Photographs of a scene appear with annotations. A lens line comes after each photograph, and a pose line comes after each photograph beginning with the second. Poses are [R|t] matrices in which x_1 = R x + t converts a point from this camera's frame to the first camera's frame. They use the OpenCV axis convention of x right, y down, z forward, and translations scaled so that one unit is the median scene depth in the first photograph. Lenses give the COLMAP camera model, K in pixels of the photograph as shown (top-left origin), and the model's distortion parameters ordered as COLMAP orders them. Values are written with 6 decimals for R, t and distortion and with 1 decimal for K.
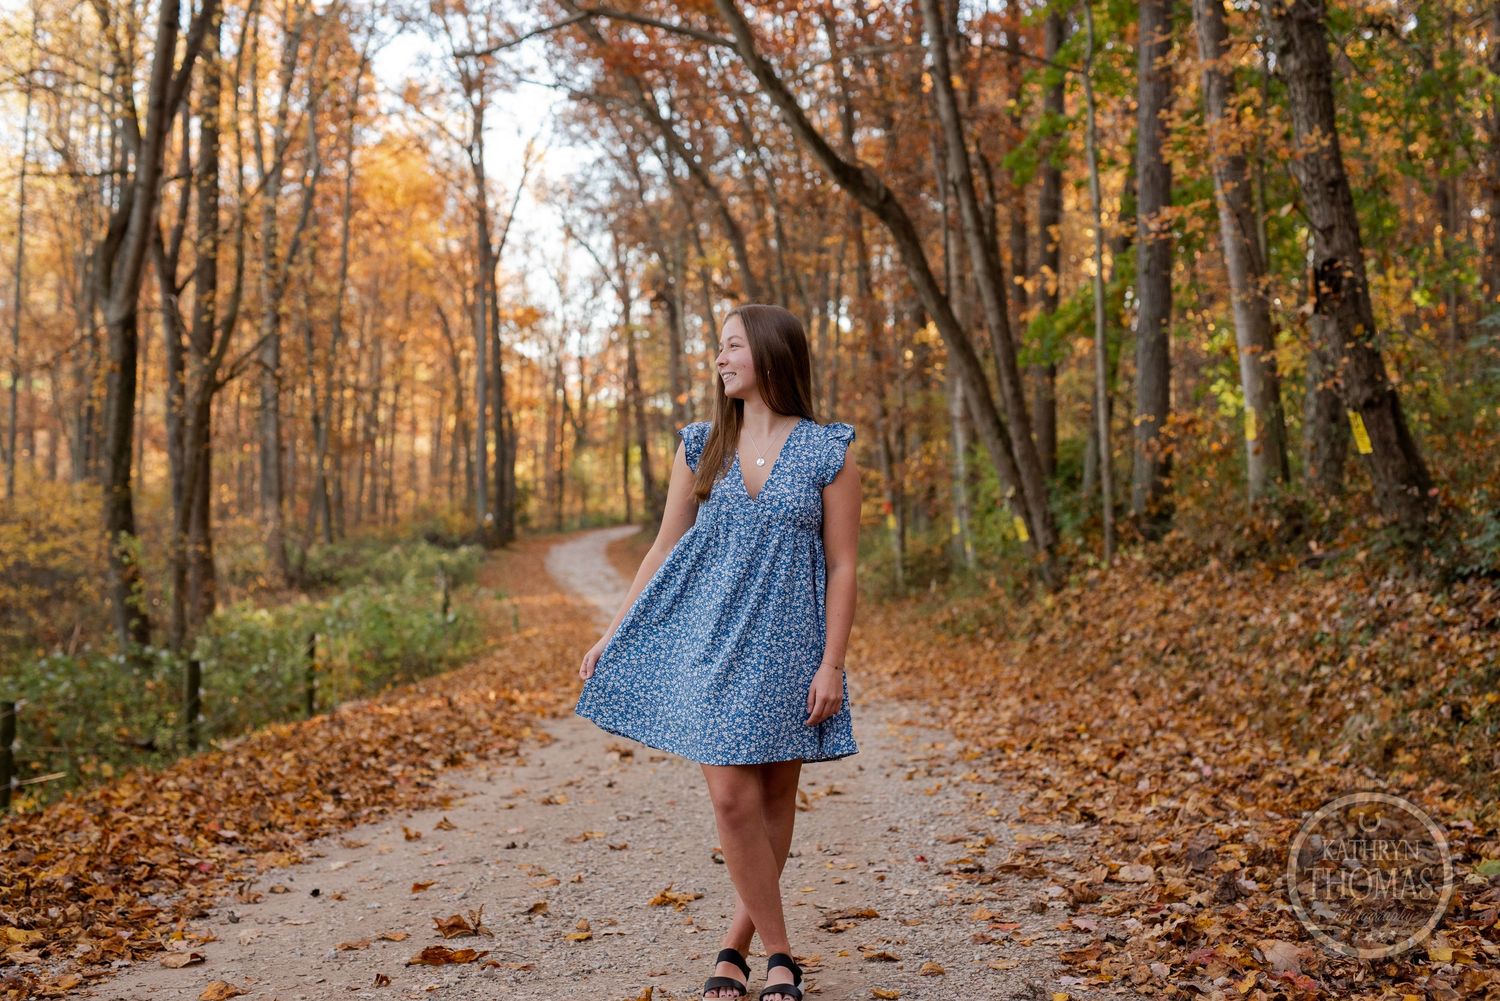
lens RADIAL K [[2068.2, 0, 754.2], [0, 2068.2, 502.4], [0, 0, 1]] dist [-0.014251, 0.067358]
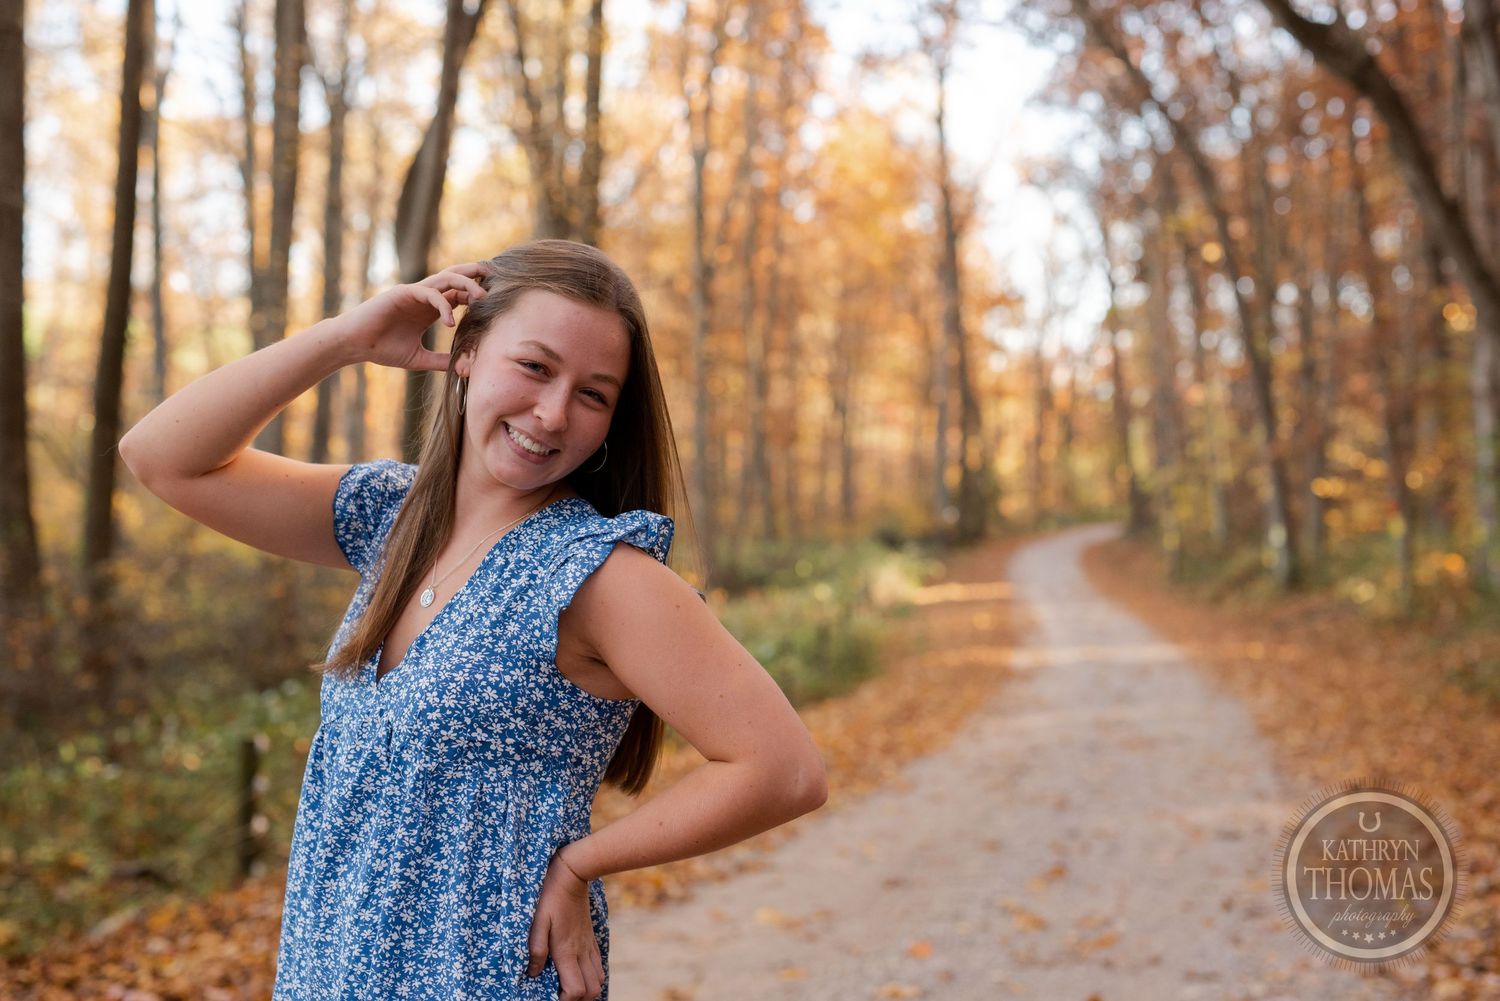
lens RADIAL K [[2089.5, 0, 757.6], [0, 2089.5, 499.0], [0, 0, 1]] dist [-0.007875, 0.029964]
pose [[0.971839, 0.006134, -0.235566, 0.036937], [-0.006042, 0.999981, 0.001114, -0.000811], [0.235568, 0.000341, 0.971858, 0.332610]]
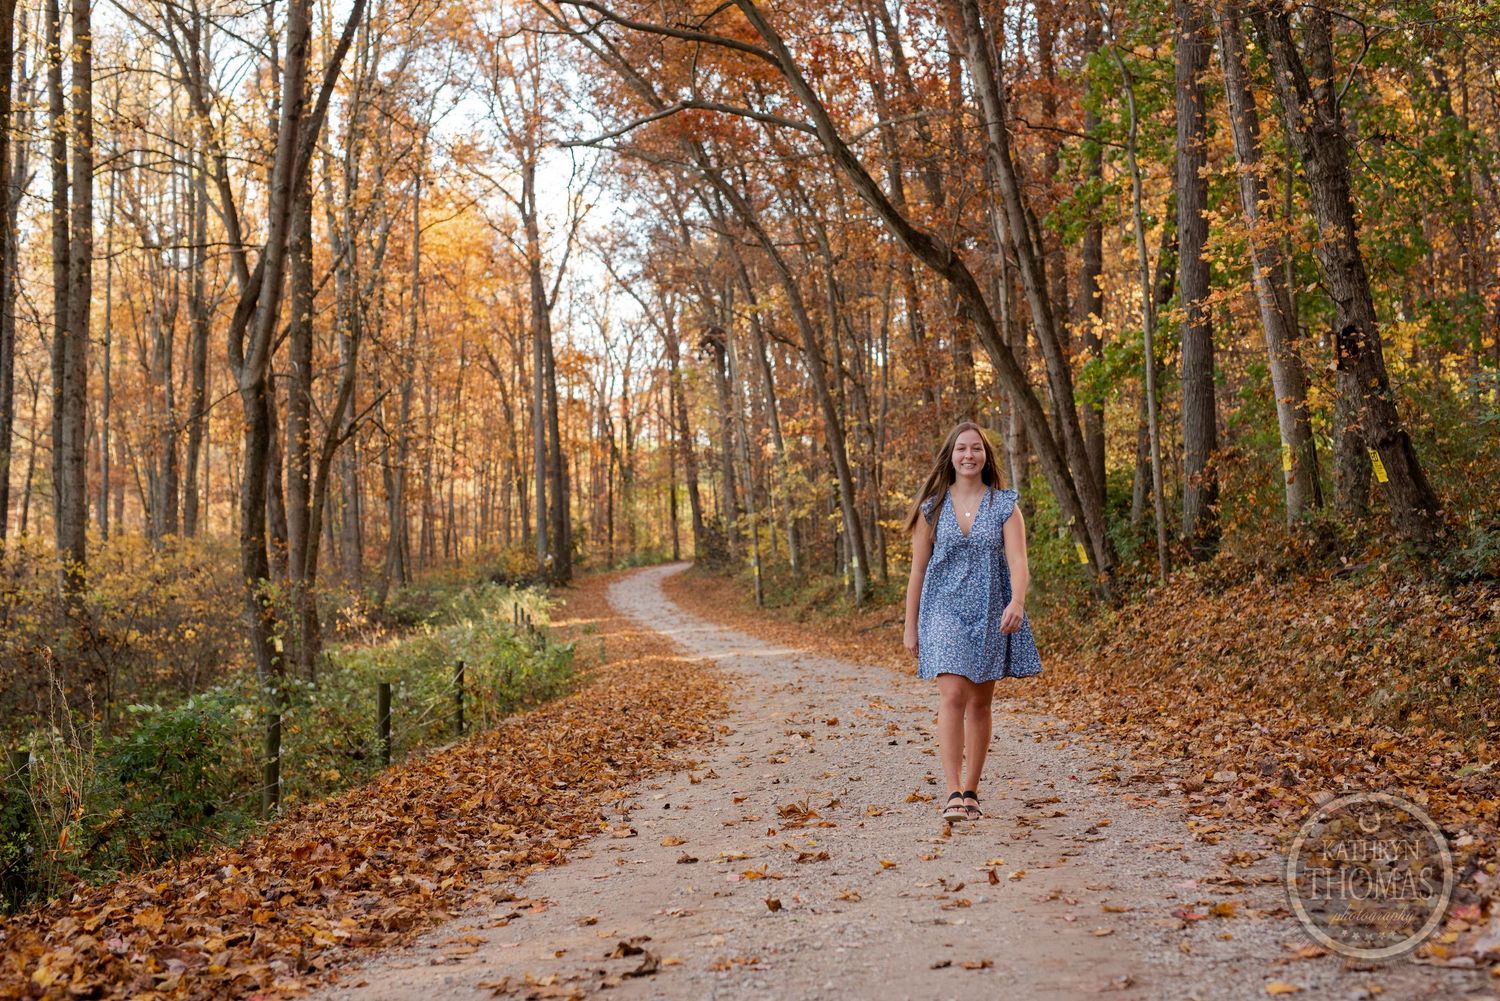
lens RADIAL K [[2053.8, 0, 751.6], [0, 2053.8, 501.7], [0, 0, 1]] dist [-0.007954, 0.053584]
pose [[0.999494, -0.026079, -0.018205, -0.034326], [0.025762, 0.999515, -0.017467, -0.000459], [0.018652, 0.016989, 0.999682, -0.135361]]
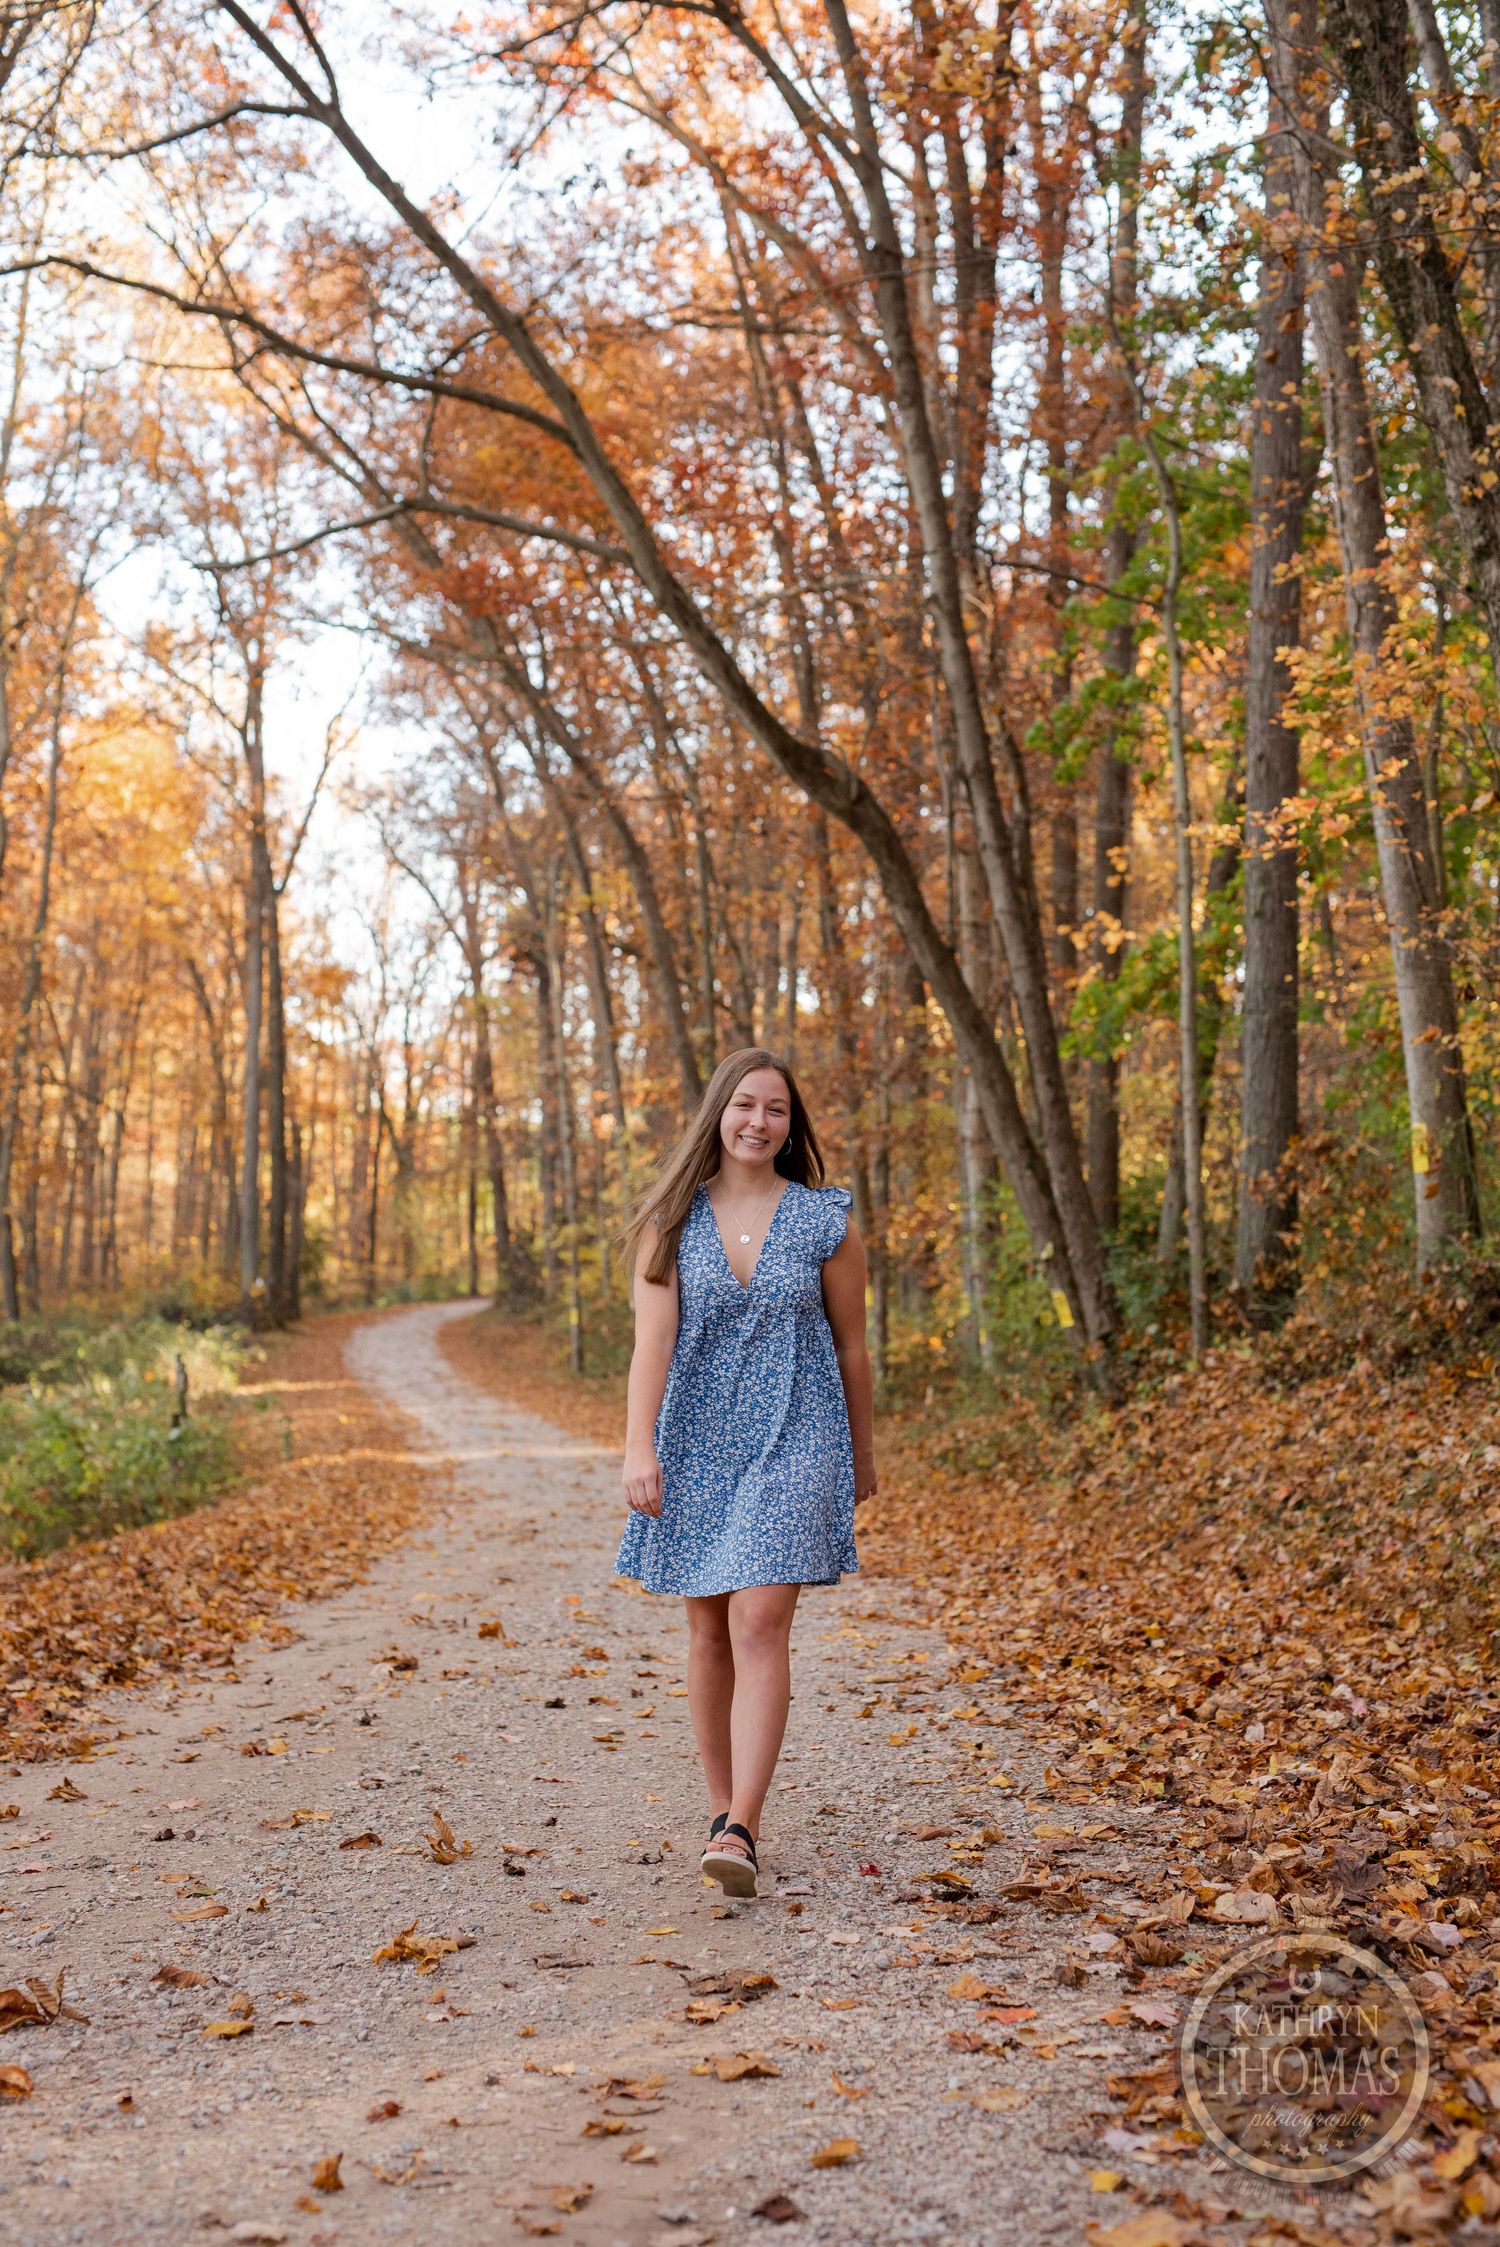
lens RADIAL K [[3098.2, 0, 745.3], [0, 3098.2, 1125.1], [0, 0, 1]] dist [-0.014251, 0.067358]
pose [[0.999592, 0.014870, 0.024390, 0.006716], [-0.013731, 0.998836, -0.046234, 0.001941], [-0.025049, 0.045880, 0.998633, 0.040954]]
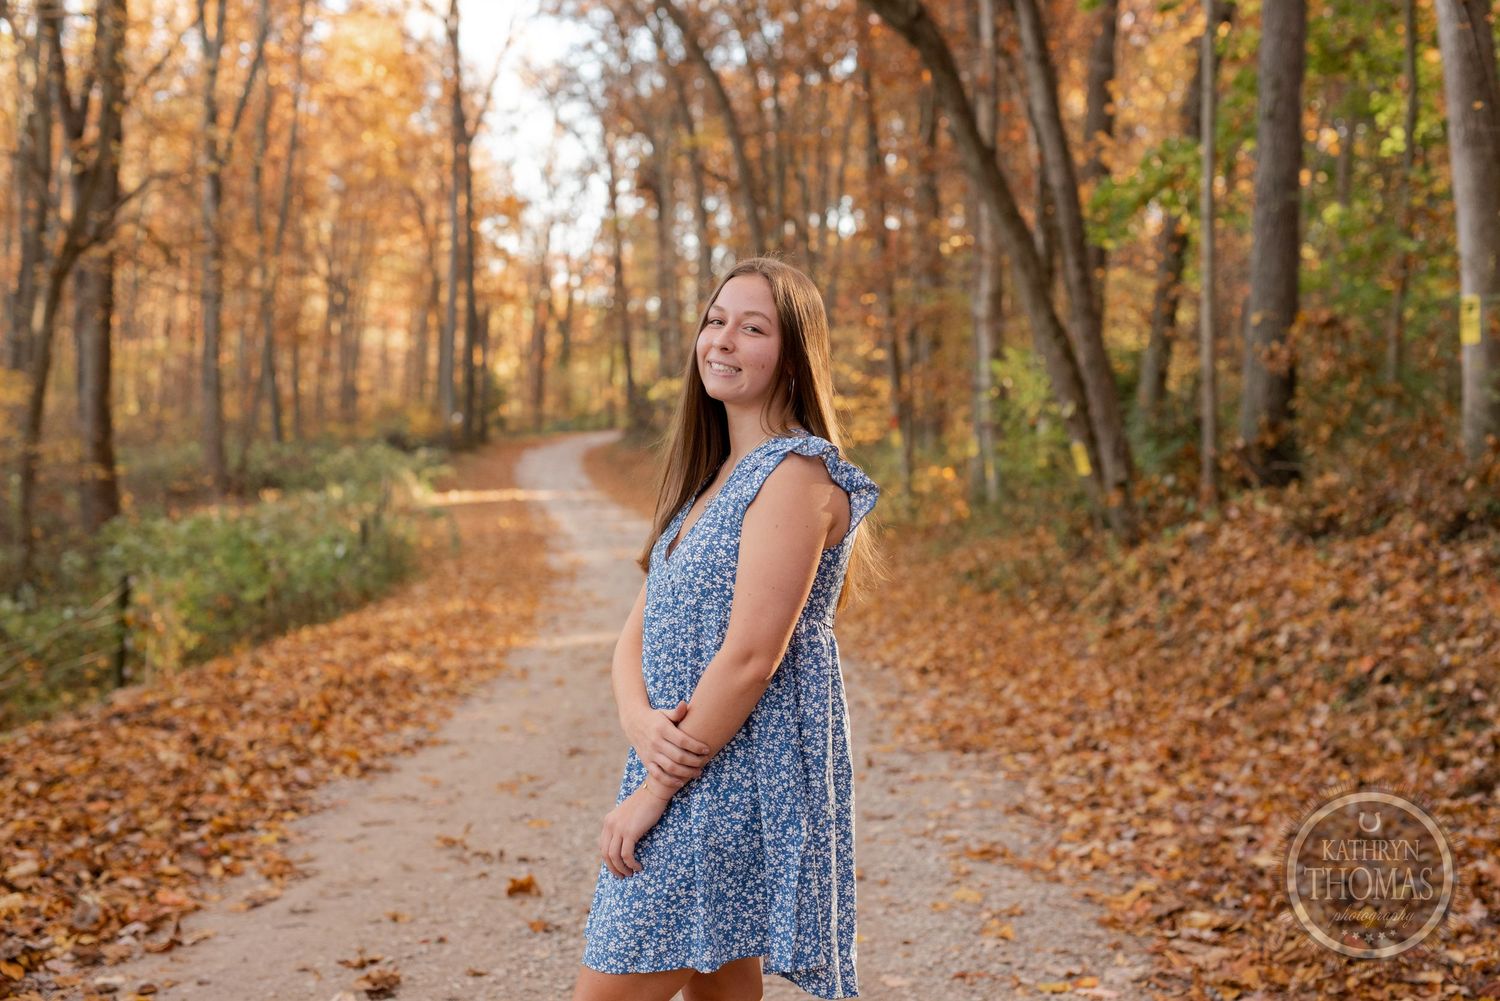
lens RADIAL K [[2089.5, 0, 757.6], [0, 2089.5, 499.0], [0, 0, 1]] dist [-0.007875, 0.029964]
pose [[0.999575, 0.028419, 0.006498, 0.006693], [-0.028669, 0.998693, 0.042314, -0.001736], [-0.005287, -0.042482, 0.999083, 0.281825]]
